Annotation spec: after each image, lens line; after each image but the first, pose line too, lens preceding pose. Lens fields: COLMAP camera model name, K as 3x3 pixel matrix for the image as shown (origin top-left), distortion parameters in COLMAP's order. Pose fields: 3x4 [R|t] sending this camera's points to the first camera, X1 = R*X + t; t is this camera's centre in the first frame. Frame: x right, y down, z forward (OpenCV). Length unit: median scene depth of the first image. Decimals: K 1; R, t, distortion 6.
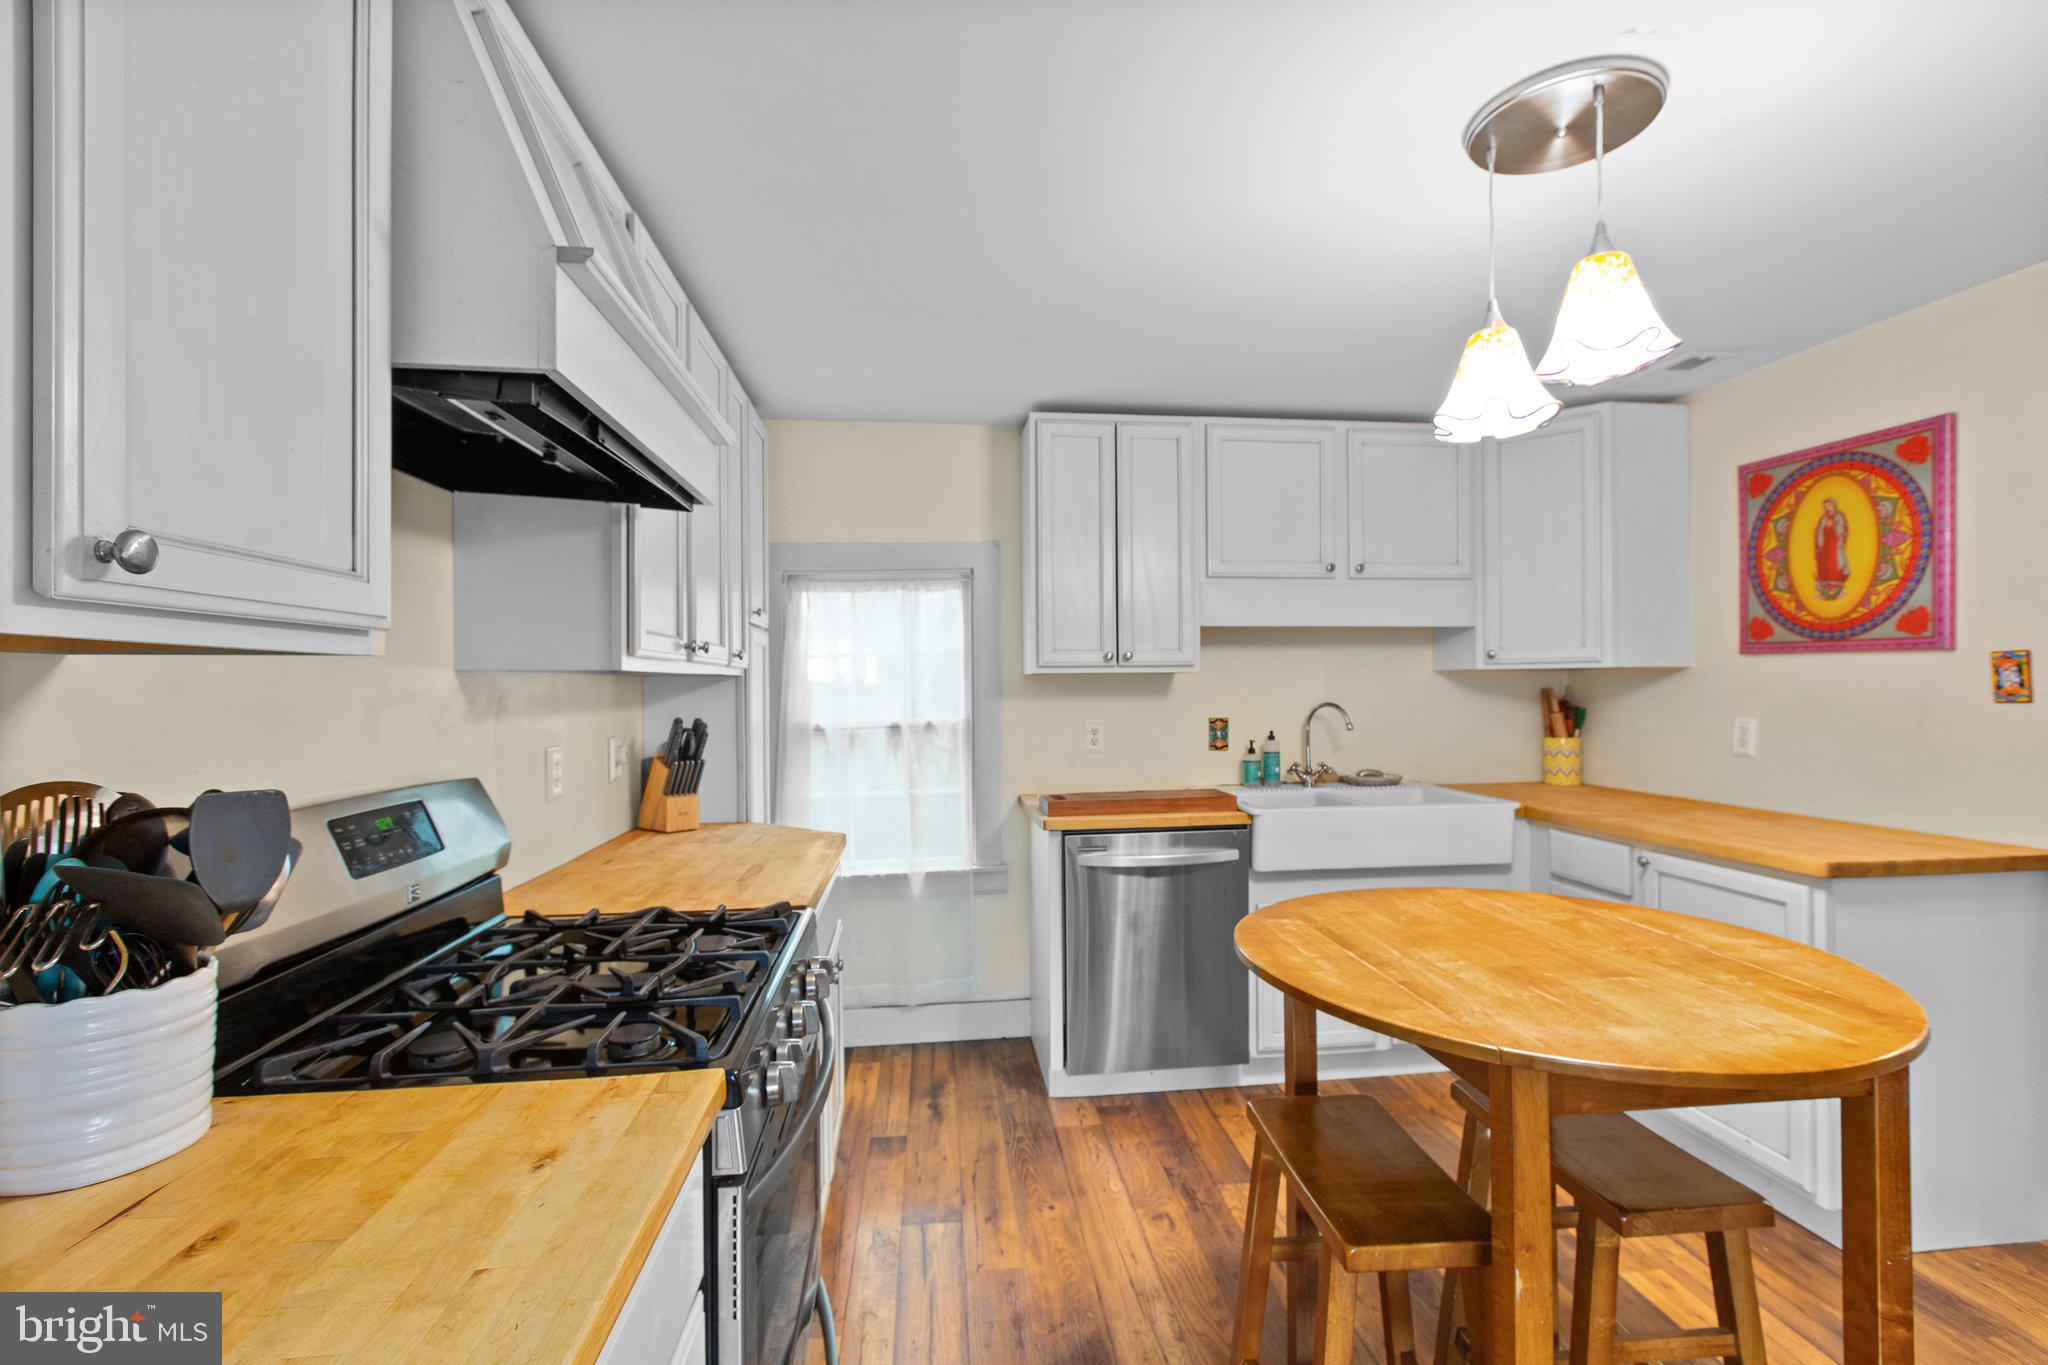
lens RADIAL K [[916.4, 0, 1024.0], [0, 916.4, 682.5], [0, 0, 1]] dist [0.000600, -0.000132]
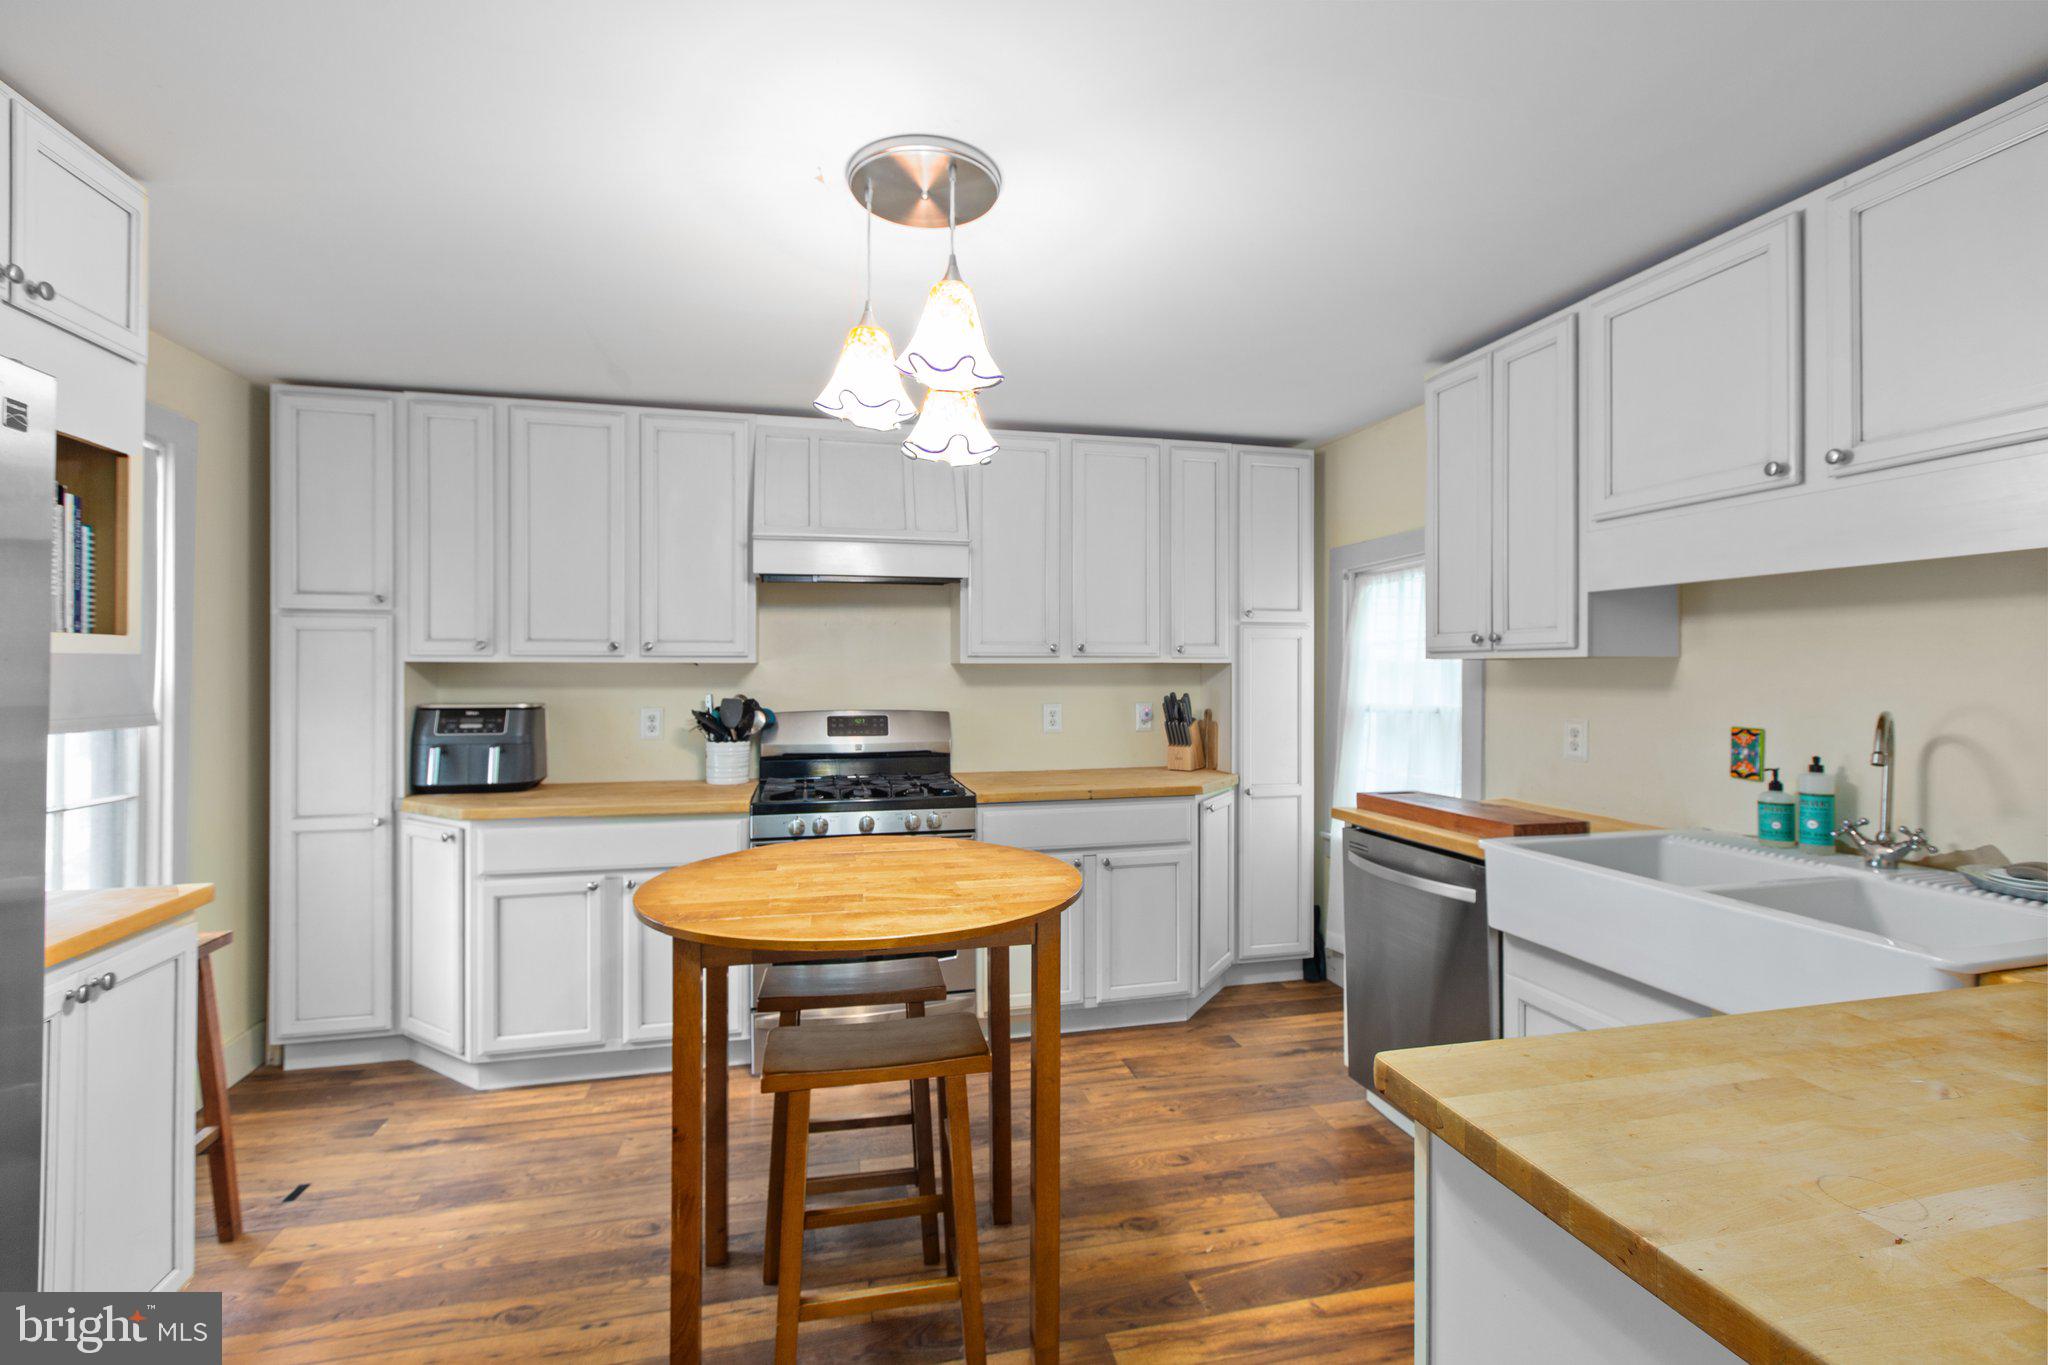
lens RADIAL K [[908.9, 0, 1022.7], [0, 908.9, 670.4], [0, 0, 1]] dist [0.000541, 0.000015]
pose [[0.120462, 0.009867, -0.992669, 0.835957], [0.003808, 0.999939, 0.010401, -0.009690], [0.992711, -0.005033, 0.120417, 0.473863]]
